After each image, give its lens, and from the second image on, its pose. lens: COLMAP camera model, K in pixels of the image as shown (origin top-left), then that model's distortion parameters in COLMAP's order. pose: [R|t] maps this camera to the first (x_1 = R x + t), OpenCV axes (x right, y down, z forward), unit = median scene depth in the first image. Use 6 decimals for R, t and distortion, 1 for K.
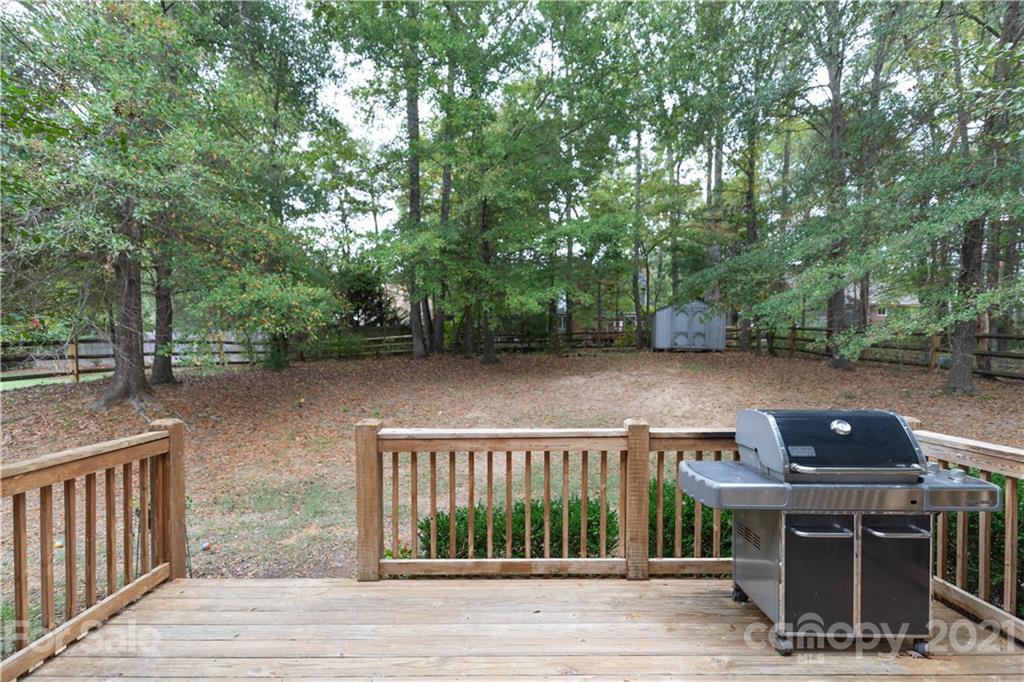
lens RADIAL K [[469.6, 0, 503.7], [0, 469.6, 365.7], [0, 0, 1]] dist [0.004691, 0.000366]
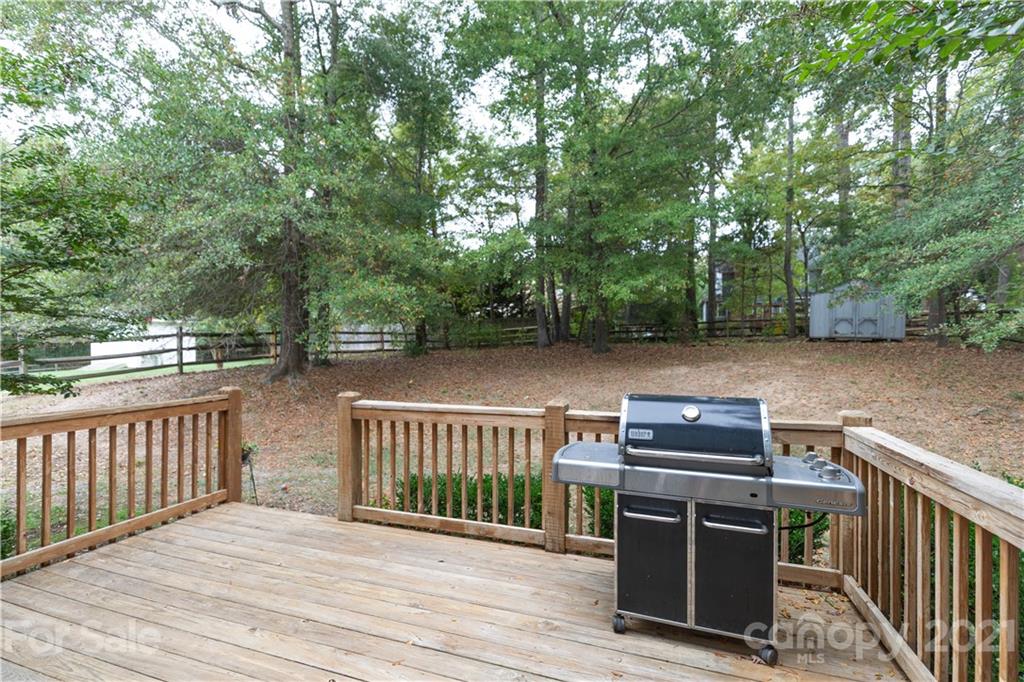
lens RADIAL K [[461.4, 0, 507.3], [0, 461.4, 342.5], [0, 0, 1]] dist [0.003968, -0.000018]
pose [[0.944706, 0.001626, -0.327915, 0.519117], [-0.010763, 0.999603, -0.026051, 0.009332], [0.327743, 0.028139, 0.944348, -0.033994]]
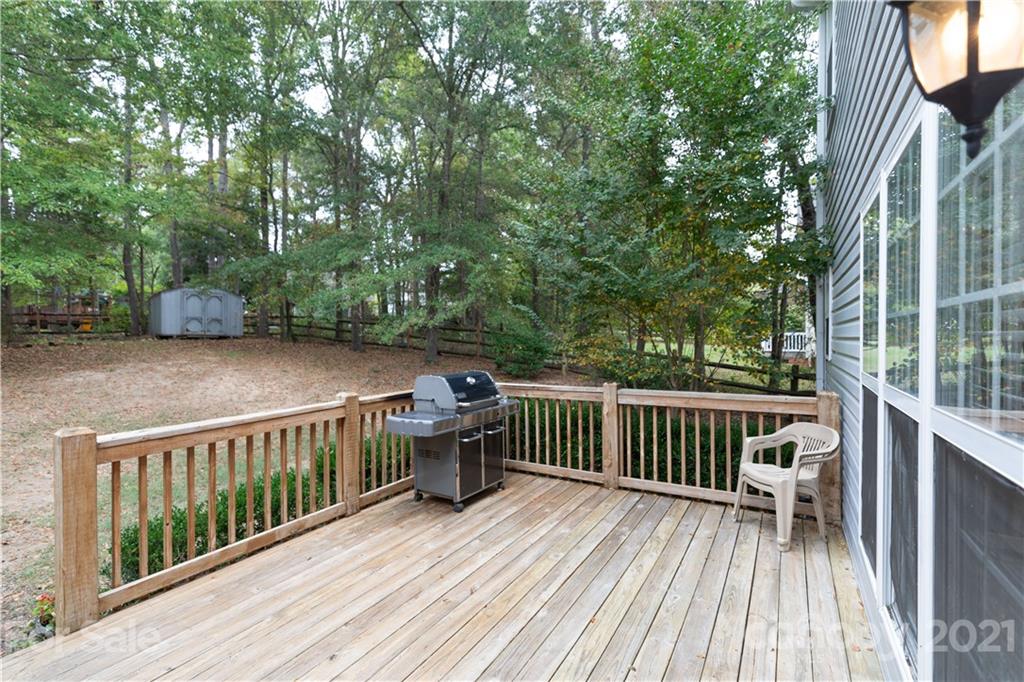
lens RADIAL K [[461.4, 0, 507.3], [0, 461.4, 342.5], [0, 0, 1]] dist [0.003968, -0.000018]
pose [[0.521948, -0.014714, 0.852850, -0.573743], [0.031048, 0.999516, -0.001757, -0.007909], [-0.852412, 0.027396, 0.522153, -0.050547]]
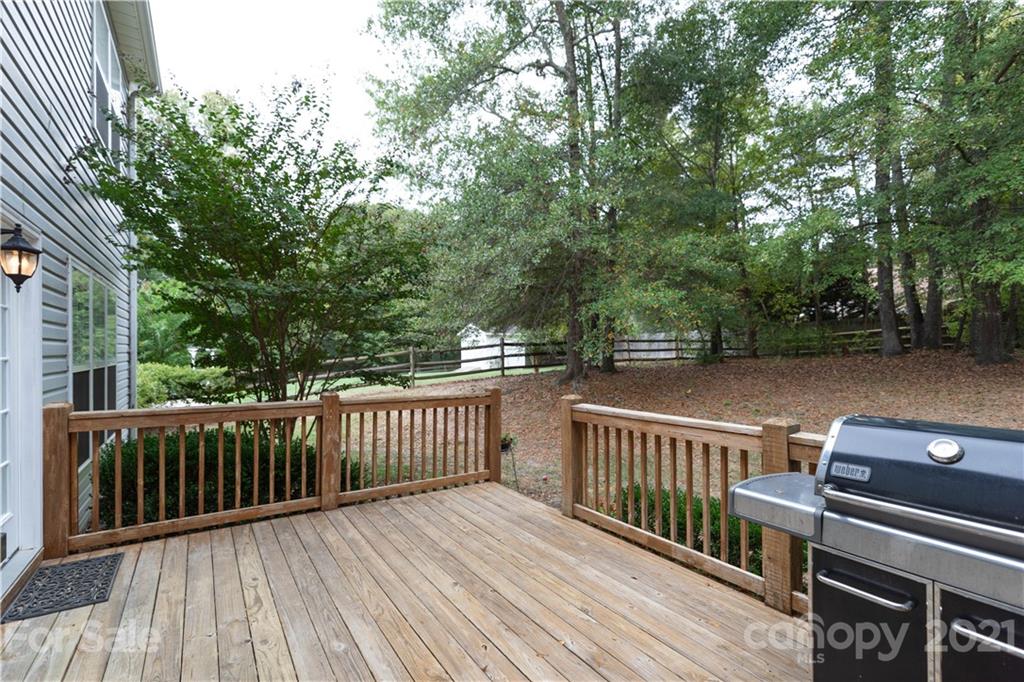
lens RADIAL K [[461.4, 0, 507.3], [0, 461.4, 342.5], [0, 0, 1]] dist [0.003968, -0.000018]
pose [[0.553161, -0.016773, -0.832906, 0.707909], [-0.020691, 0.999212, -0.033864, 0.013541], [0.832818, 0.035966, 0.552378, 0.118416]]
